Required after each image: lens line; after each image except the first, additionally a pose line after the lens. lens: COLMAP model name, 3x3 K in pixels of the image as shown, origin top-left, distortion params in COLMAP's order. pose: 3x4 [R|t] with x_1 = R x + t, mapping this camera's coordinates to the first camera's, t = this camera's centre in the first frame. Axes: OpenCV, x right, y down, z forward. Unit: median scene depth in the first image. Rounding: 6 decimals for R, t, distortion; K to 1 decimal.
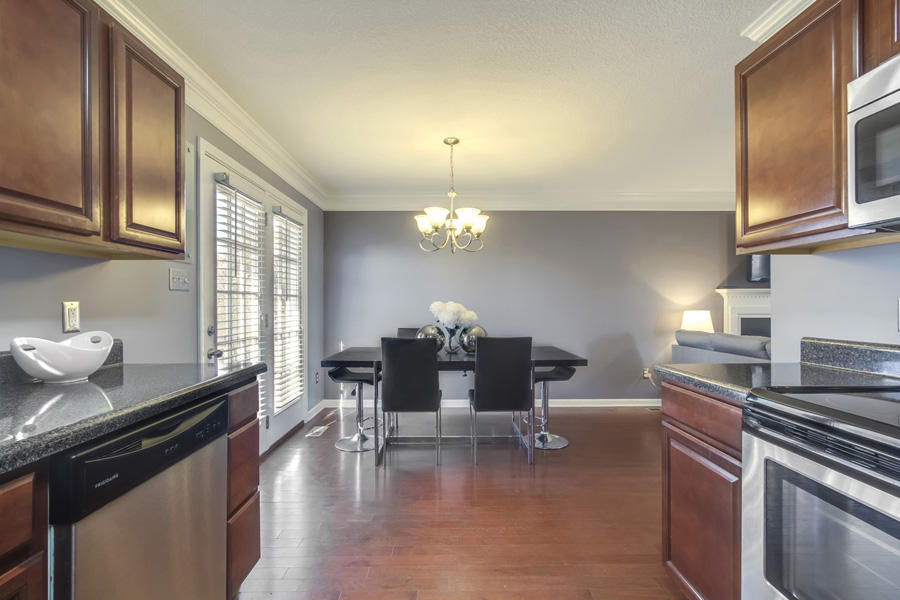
lens RADIAL K [[412.6, 0, 449.9], [0, 412.6, 306.4], [0, 0, 1]] dist [-0.005561, 0.001610]
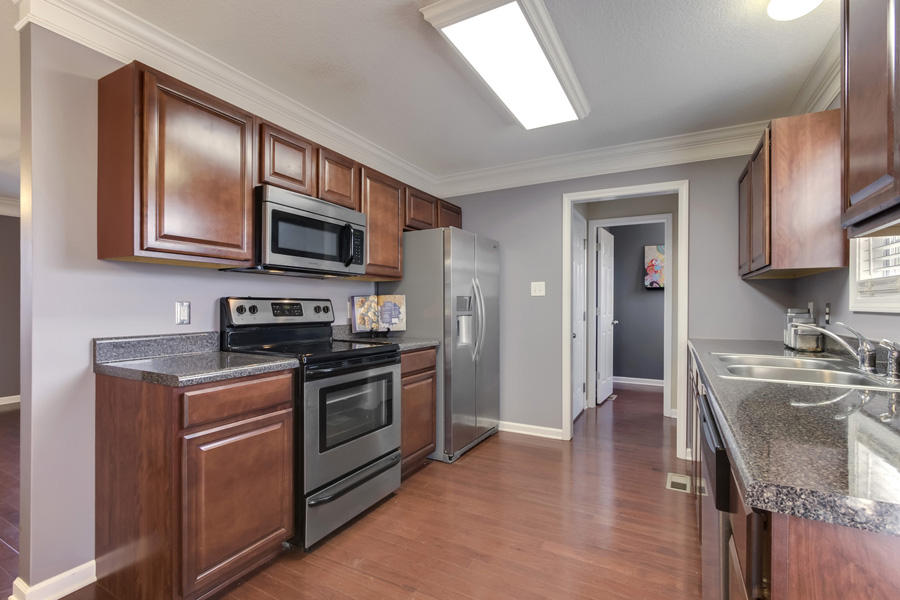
lens RADIAL K [[412.6, 0, 449.4], [0, 412.6, 307.8], [0, 0, 1]] dist [-0.005561, 0.001610]
pose [[-0.869379, 0.000527, 0.494145, -0.217829], [0.004225, 0.999971, 0.006367, -0.002269], [-0.494128, 0.007623, -0.869356, 0.761225]]
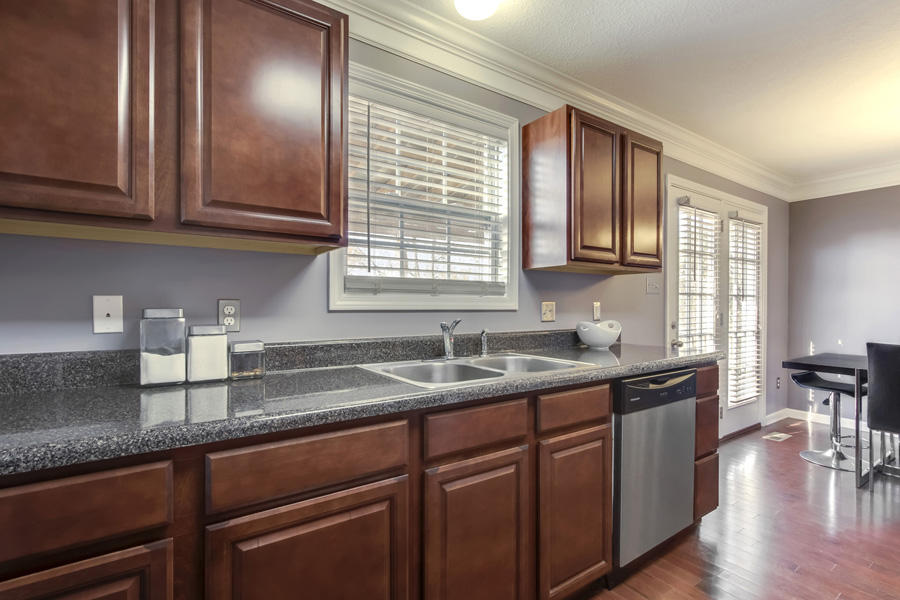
lens RADIAL K [[412.6, 0, 445.5], [0, 412.6, 306.8], [0, 0, 1]] dist [-0.005561, 0.001610]
pose [[0.543541, 0.008652, -0.839338, 0.071628], [-0.007624, 0.999957, 0.005371, 0.001278], [0.839348, 0.003480, 0.543584, -0.203470]]
